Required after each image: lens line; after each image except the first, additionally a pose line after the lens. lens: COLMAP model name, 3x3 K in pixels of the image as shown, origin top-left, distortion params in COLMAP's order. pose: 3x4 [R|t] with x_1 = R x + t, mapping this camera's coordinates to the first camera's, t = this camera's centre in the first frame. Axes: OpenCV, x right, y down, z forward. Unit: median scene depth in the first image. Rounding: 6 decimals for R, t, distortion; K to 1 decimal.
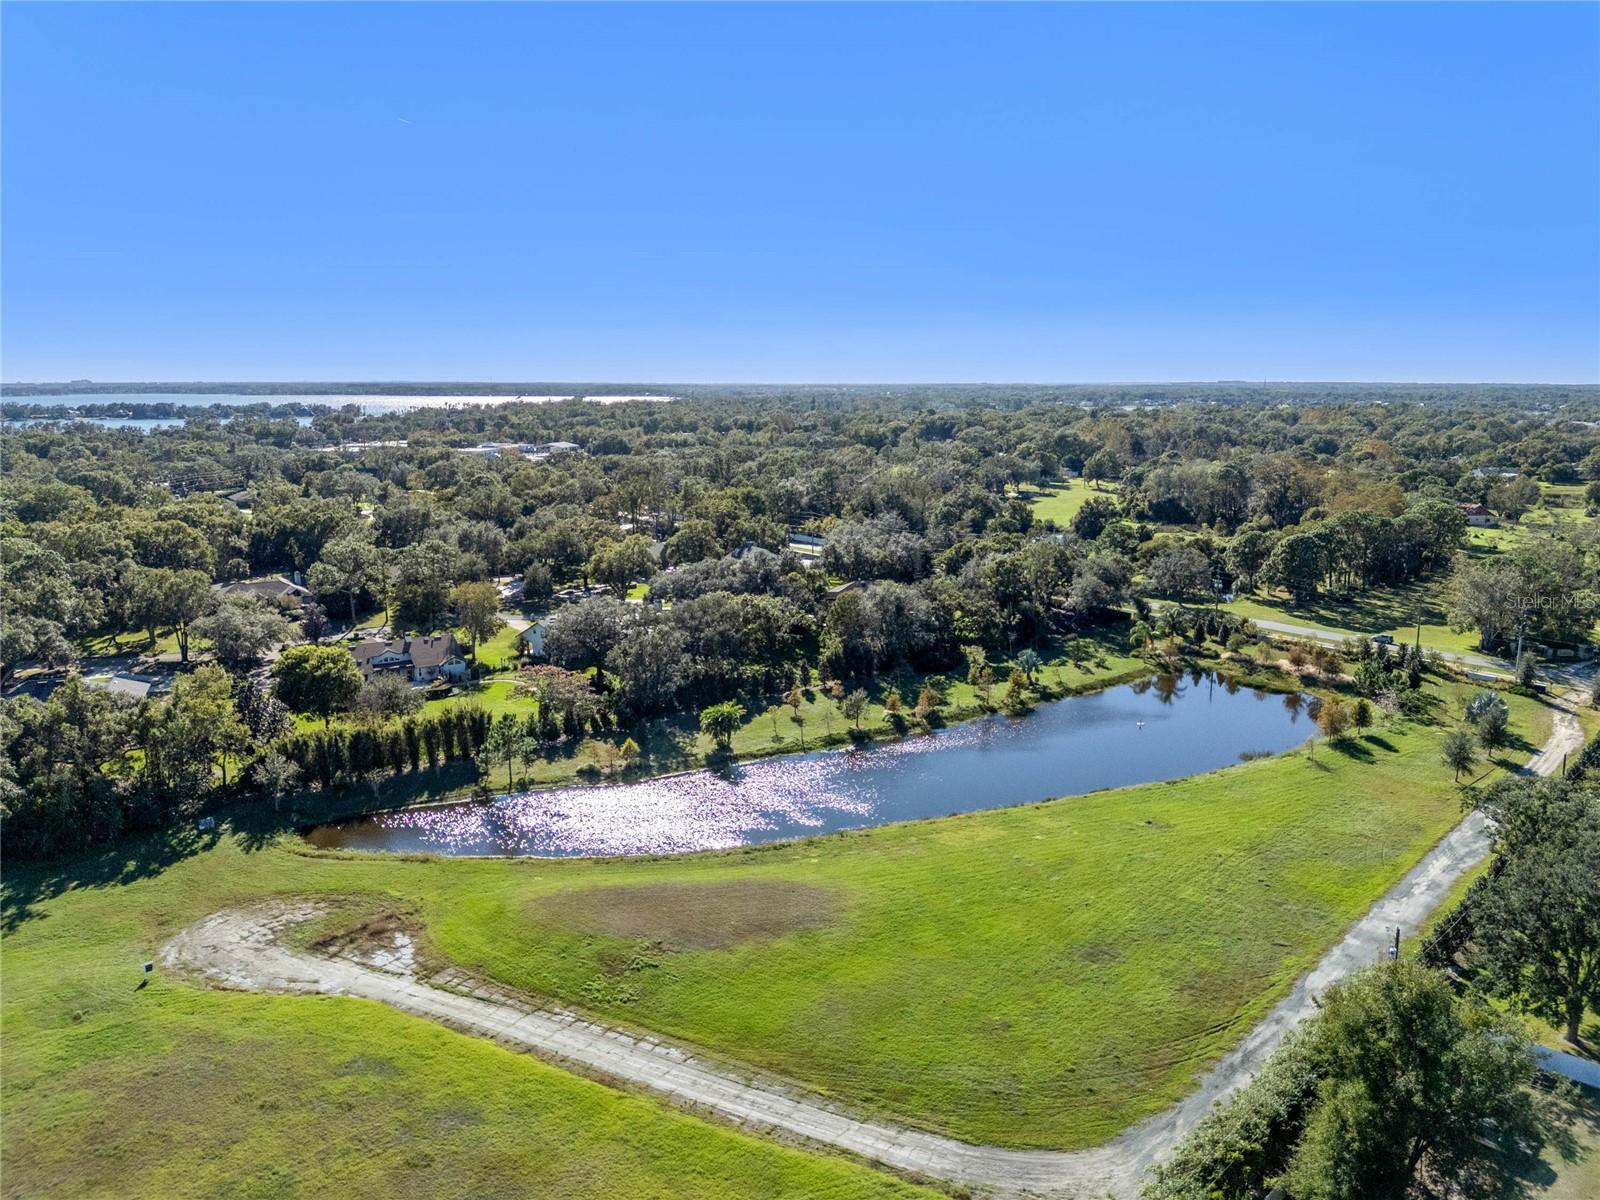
lens RADIAL K [[1207.6, 0, 800.0], [0, 1207.6, 600.0], [0, 0, 1]] dist [0.035186, -0.071976]
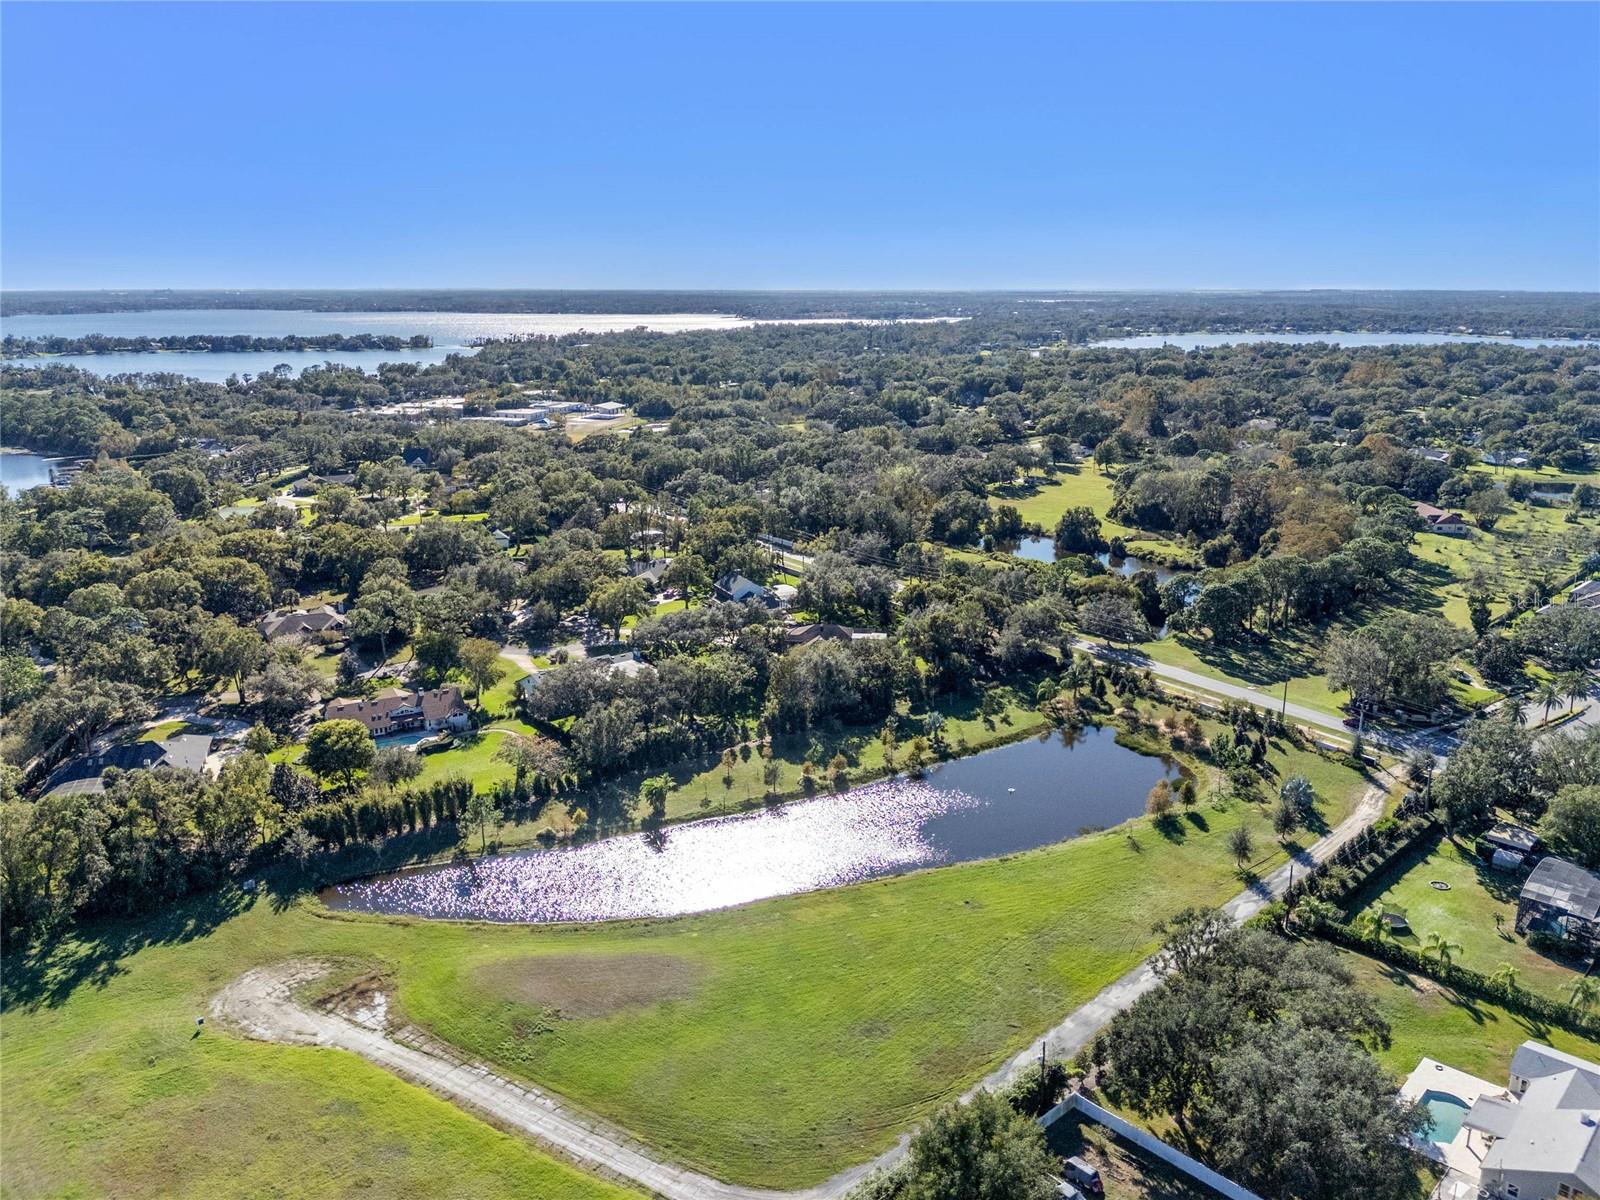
lens RADIAL K [[1213.9, 0, 800.0], [0, 1213.9, 600.0], [0, 0, 1]] dist [0.044218, -0.074897]
pose [[0.998118, 0.014302, -0.059624, 0.224417], [-0.009872, 0.997214, 0.073939, -0.277104], [0.060515, -0.073211, 0.995479, -0.323713]]
